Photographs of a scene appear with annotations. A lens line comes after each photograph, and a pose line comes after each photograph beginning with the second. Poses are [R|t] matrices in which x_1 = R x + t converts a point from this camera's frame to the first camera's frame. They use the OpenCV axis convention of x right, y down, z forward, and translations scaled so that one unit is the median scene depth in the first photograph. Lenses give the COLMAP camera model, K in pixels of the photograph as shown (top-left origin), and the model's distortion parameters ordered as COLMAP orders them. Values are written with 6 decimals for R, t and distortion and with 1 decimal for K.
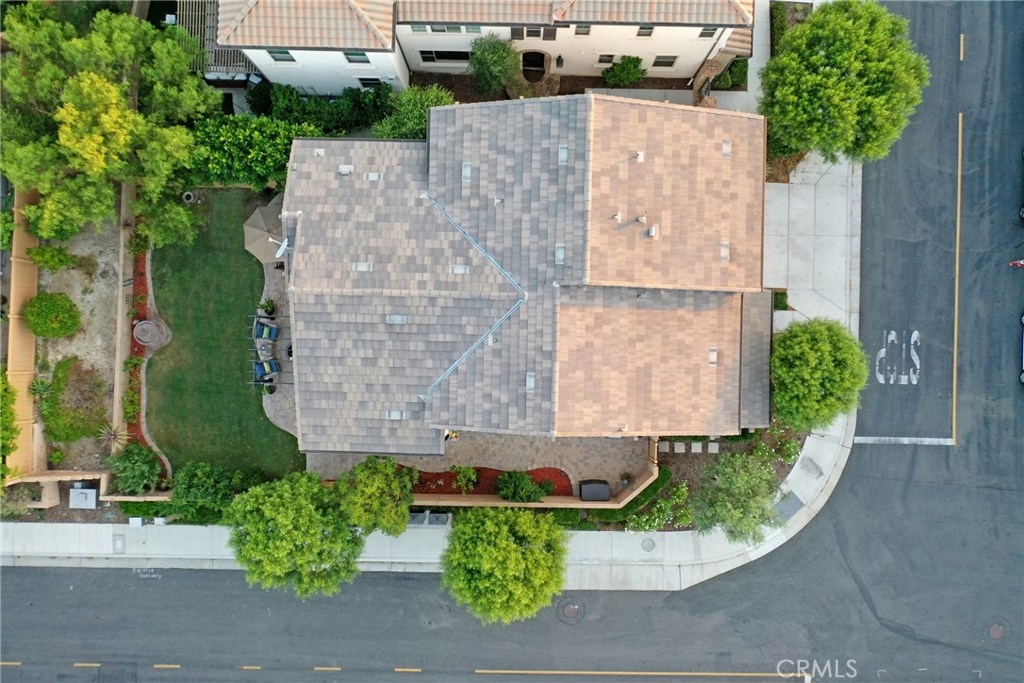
lens RADIAL K [[806.7, 0, 508.8], [0, 806.7, 343.6], [0, 0, 1]] dist [-0.009293, -0.000181]
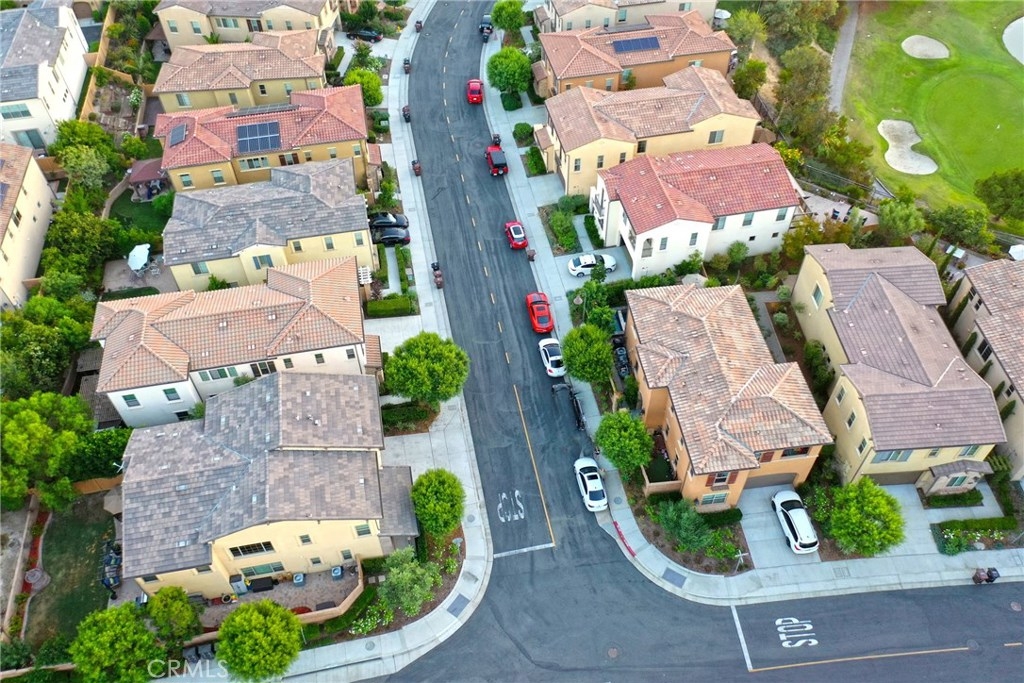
lens RADIAL K [[806.7, 0, 513.7], [0, 806.7, 341.3], [0, 0, 1]] dist [-0.009293, -0.000181]
pose [[0.975587, -0.158685, 0.151817, 0.367078], [0.219157, 0.747940, -0.626543, 1.018195], [-0.014127, 0.644520, 0.764457, -0.624572]]
